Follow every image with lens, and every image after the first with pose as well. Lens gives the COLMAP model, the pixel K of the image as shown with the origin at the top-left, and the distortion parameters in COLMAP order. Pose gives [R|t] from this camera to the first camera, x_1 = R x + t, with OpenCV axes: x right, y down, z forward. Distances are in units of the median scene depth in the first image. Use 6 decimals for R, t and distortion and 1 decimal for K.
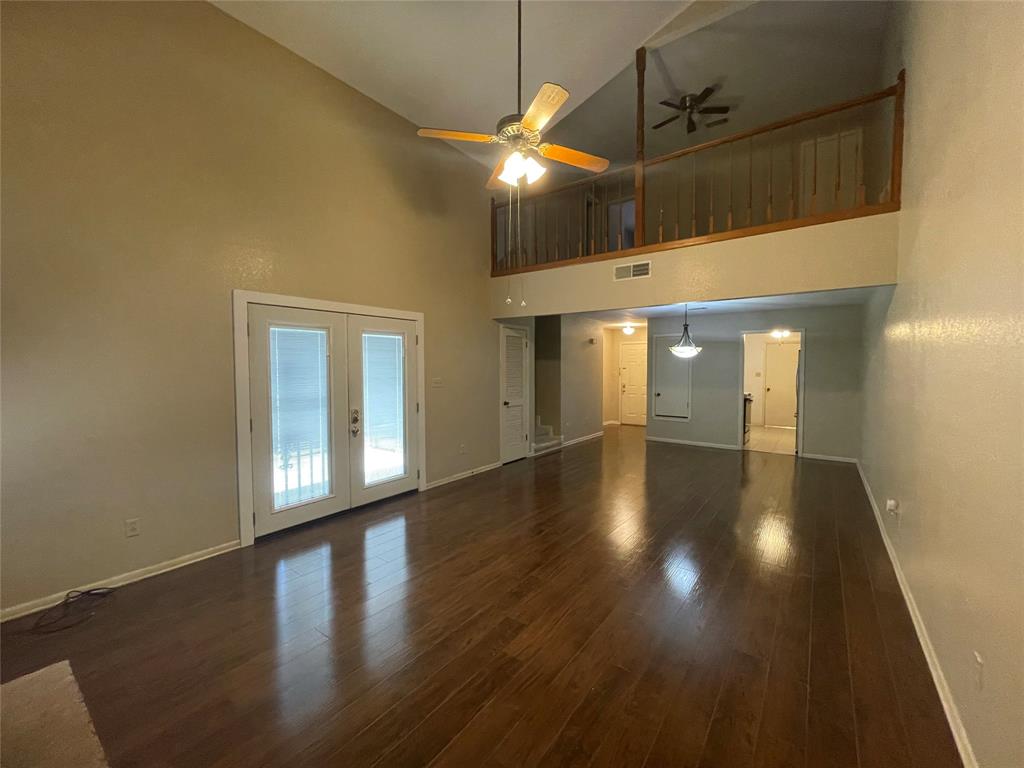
lens RADIAL K [[415.6, 0, 515.1], [0, 415.6, 382.9], [0, 0, 1]] dist [0.001440, -0.001250]
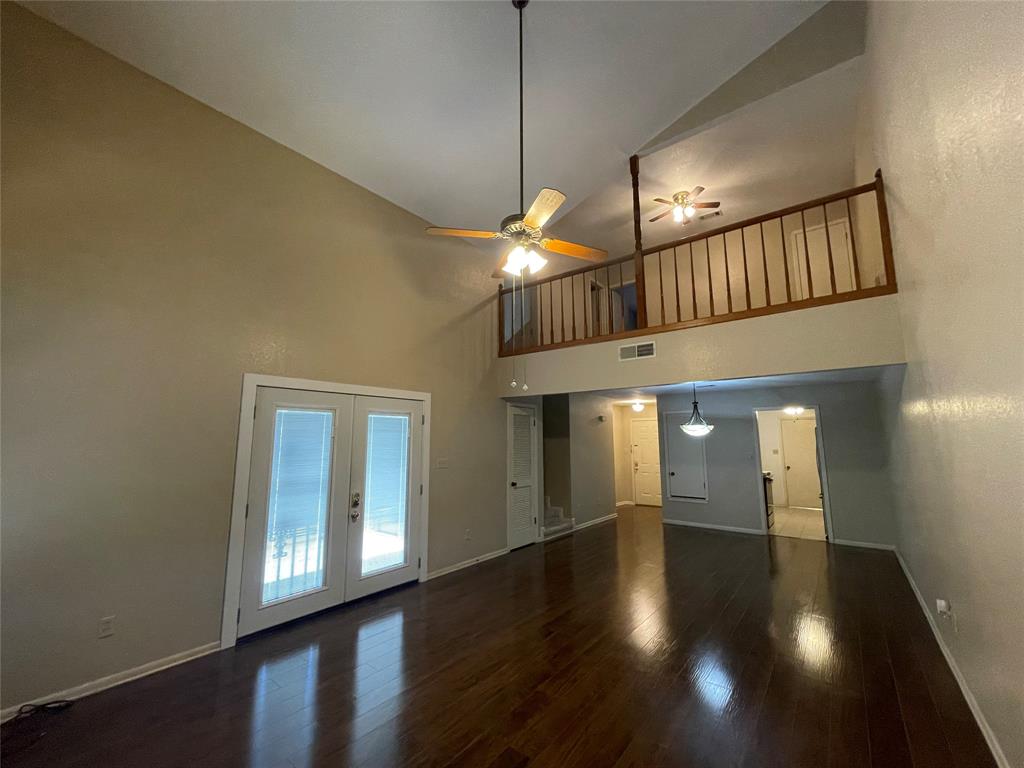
lens RADIAL K [[415.6, 0, 515.2], [0, 415.6, 382.1], [0, 0, 1]] dist [0.001440, -0.001250]
pose [[0.999661, -0.005834, -0.025355, 0.011530], [0.001150, 0.983492, -0.180948, -0.013264], [0.025992, 0.180857, 0.983166, 0.010788]]
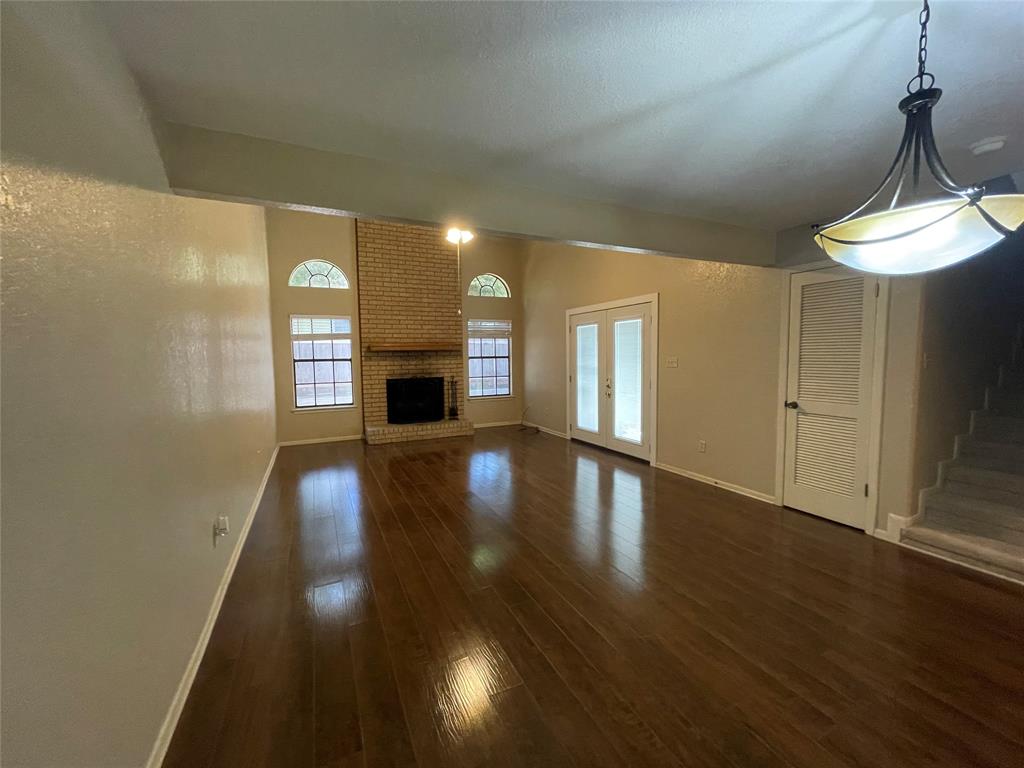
lens RADIAL K [[415.6, 0, 518.5], [0, 415.6, 383.7], [0, 0, 1]] dist [0.001440, -0.001250]
pose [[-0.464127, 0.066940, -0.883235, 0.953780], [-0.022755, 0.995910, 0.087437, -0.031738], [0.885476, 0.060680, -0.460706, 1.338107]]
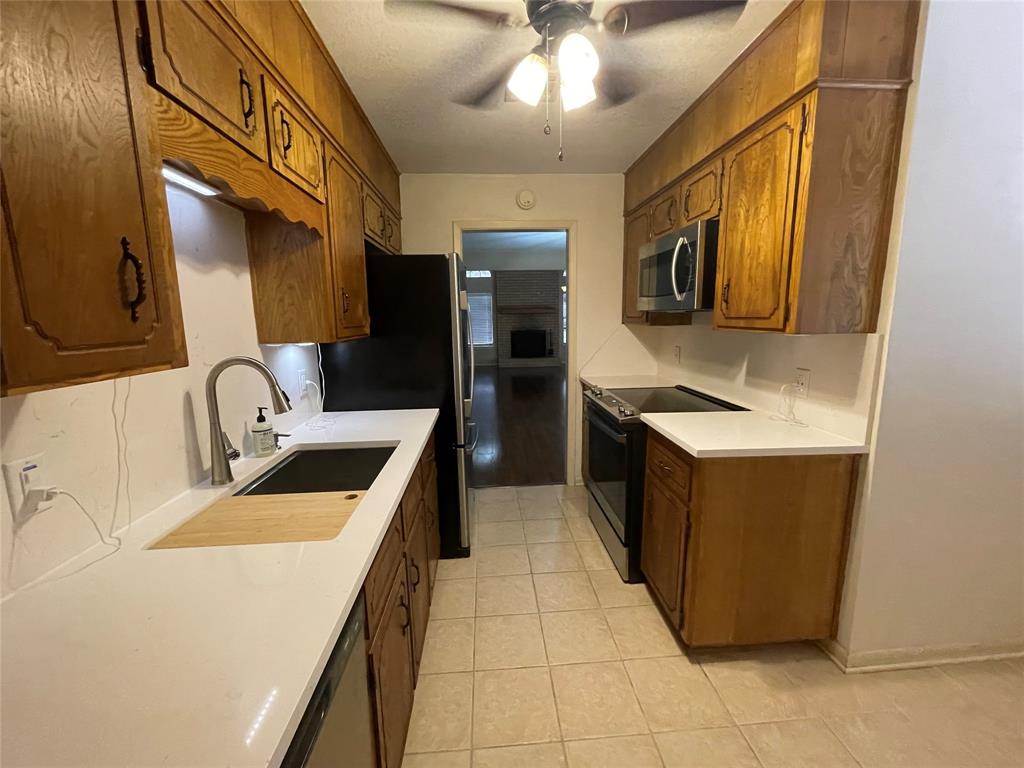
lens RADIAL K [[415.6, 0, 511.1], [0, 415.6, 383.6], [0, 0, 1]] dist [0.001440, -0.001250]
pose [[-0.765055, 0.121084, -0.632478, 1.502291], [-0.006591, 0.980640, 0.195709, -0.086679], [0.643931, 0.153897, -0.749446, 2.204520]]
